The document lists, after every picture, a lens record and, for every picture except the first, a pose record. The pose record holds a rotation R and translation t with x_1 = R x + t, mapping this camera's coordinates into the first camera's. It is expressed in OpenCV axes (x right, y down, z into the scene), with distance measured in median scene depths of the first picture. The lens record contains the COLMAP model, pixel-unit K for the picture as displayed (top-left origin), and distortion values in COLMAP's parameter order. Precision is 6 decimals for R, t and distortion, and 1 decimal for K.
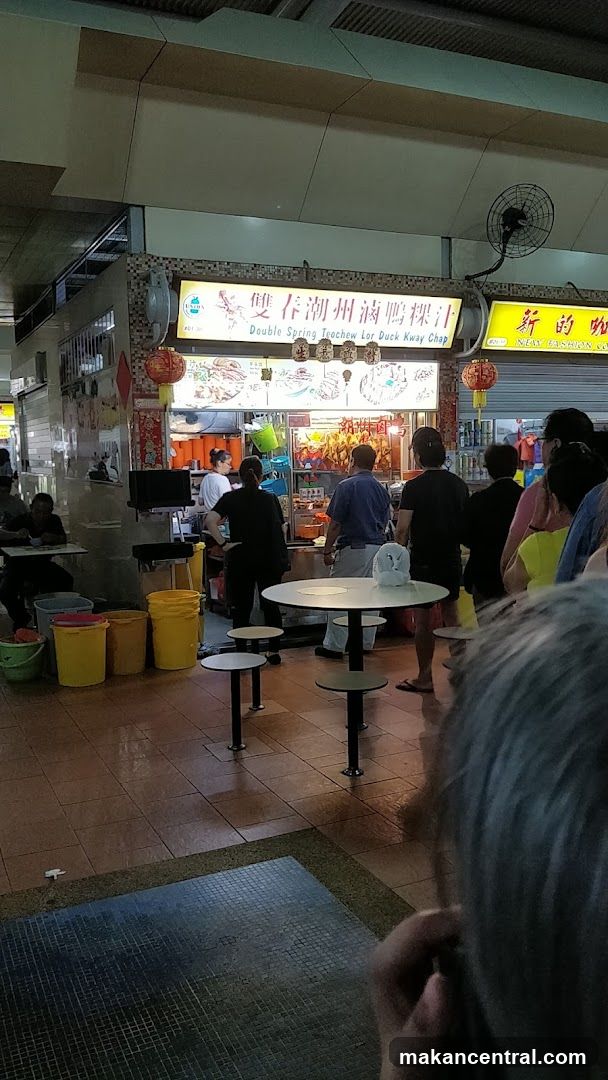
lens RADIAL K [[883.9, 0, 304.0], [0, 883.9, 540.0], [0, 0, 1]] dist [0.037595, -0.004031]
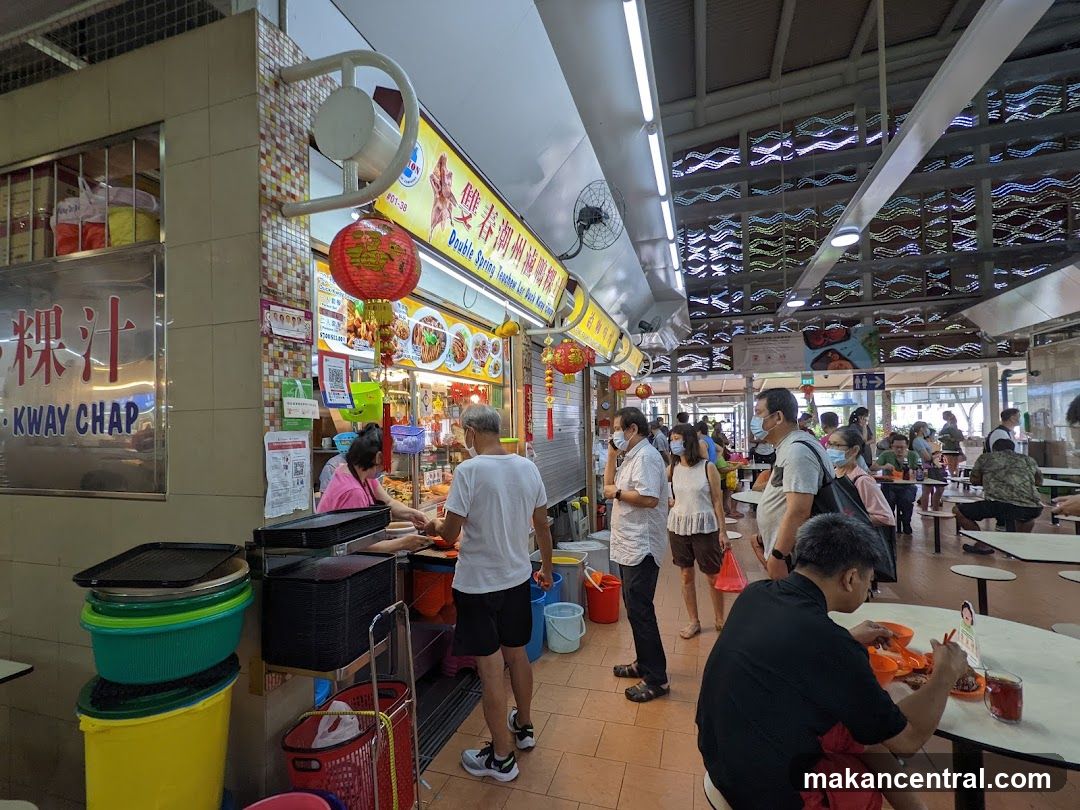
lens RADIAL K [[513.1, 0, 538.6], [0, 513.1, 412.3], [0, 0, 1]] dist [0.001428, 0.000294]
pose [[0.683622, 0.026398, 0.729358, -0.273875], [0.072542, 0.991939, -0.103894, -0.064121], [-0.726222, 0.123934, 0.676197, 0.684321]]
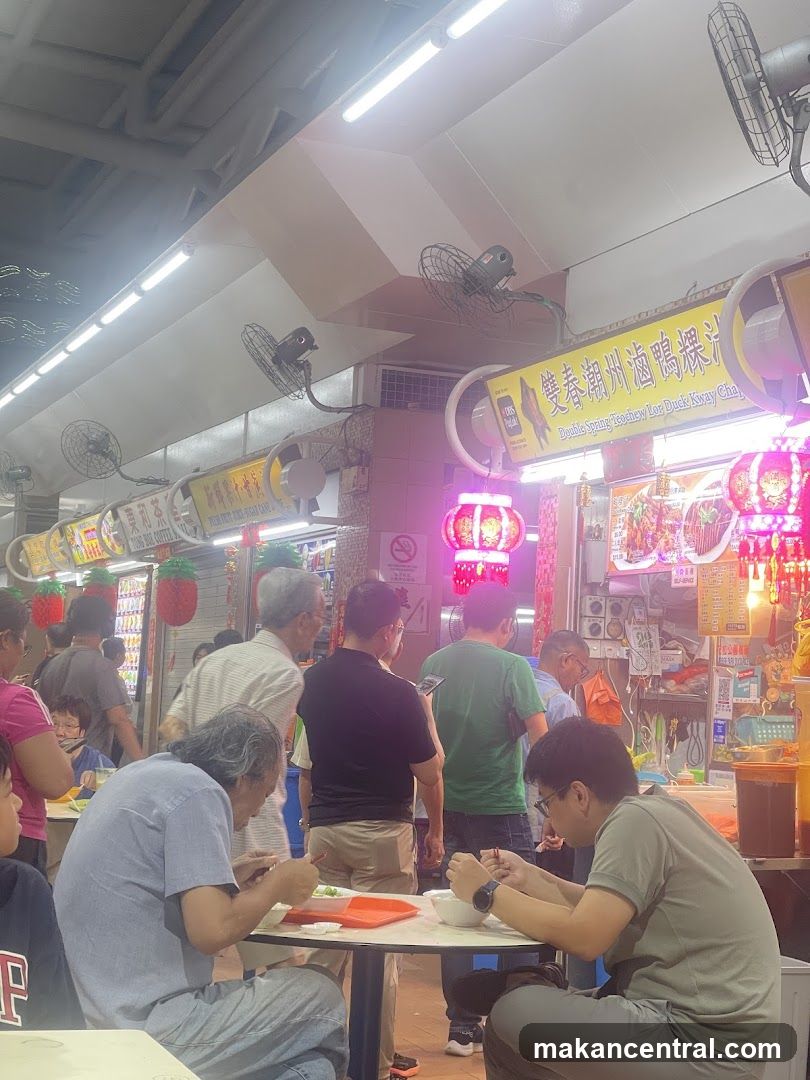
lens RADIAL K [[2010.9, 0, 405.0], [0, 2010.9, 540.0], [0, 0, 1]] dist [0.043365, 0.059266]
pose [[-0.092982, -0.056822, -0.994045, 1.220548], [-0.134564, 0.989928, -0.043999, -0.091495], [0.986533, 0.129672, -0.099691, 0.997688]]
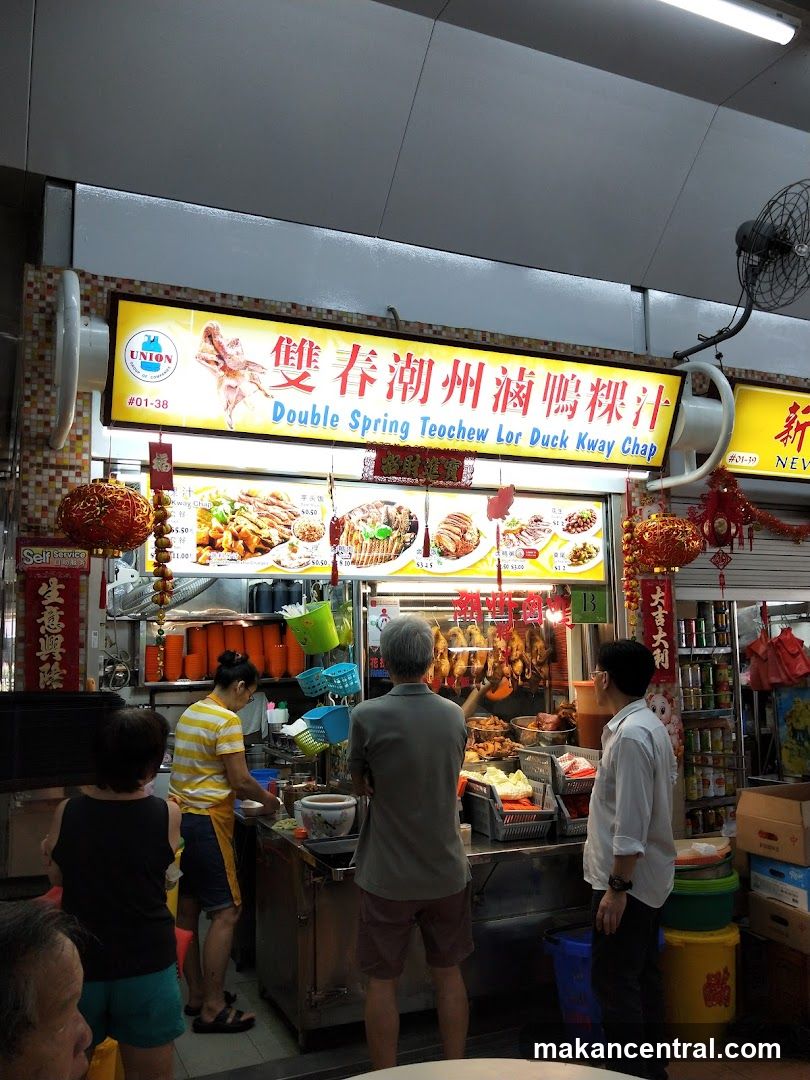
lens RADIAL K [[886.7, 0, 399.4], [0, 886.7, 541.3], [0, 0, 1]] dist [0.091353, -0.003717]
pose [[0.999717, 0.005665, -0.023116, 0.020306], [-0.010296, 0.978620, -0.205418, -0.063134], [0.021458, 0.205597, 0.978401, 0.508290]]
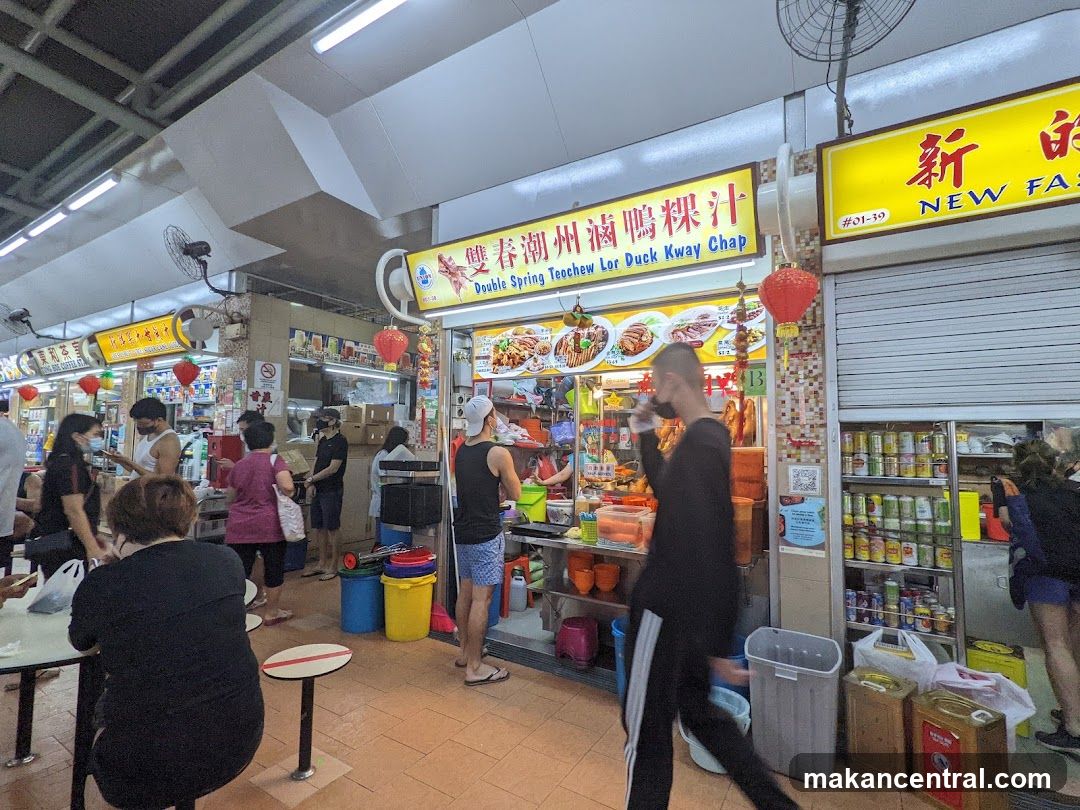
lens RADIAL K [[513.1, 0, 538.6], [0, 513.1, 412.3], [0, 0, 1]] dist [0.001428, 0.000294]
pose [[0.544435, -0.023202, -0.838482, 0.406050], [-0.103472, 0.990125, -0.094584, -0.061533], [0.832396, 0.138254, 0.536658, 0.748838]]
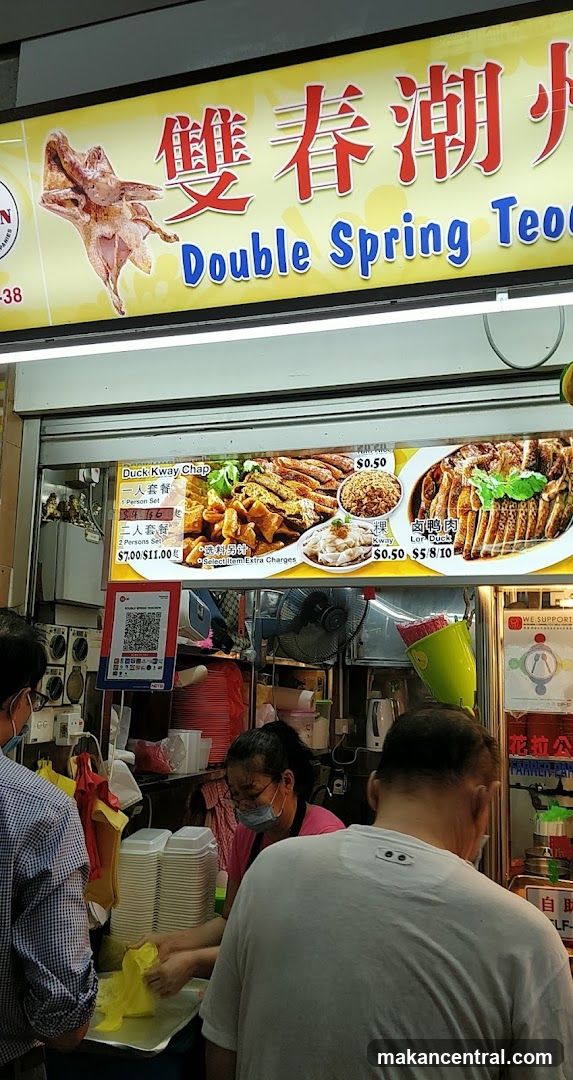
lens RADIAL K [[883.9, 0, 274.3], [0, 883.9, 543.3], [0, 0, 1]] dist [0.106033, -0.209830]
pose [[0.727717, -0.079913, -0.681206, 0.128431], [-0.107335, 0.967684, -0.228184, -0.094728], [0.677427, 0.239170, 0.695622, 0.814436]]
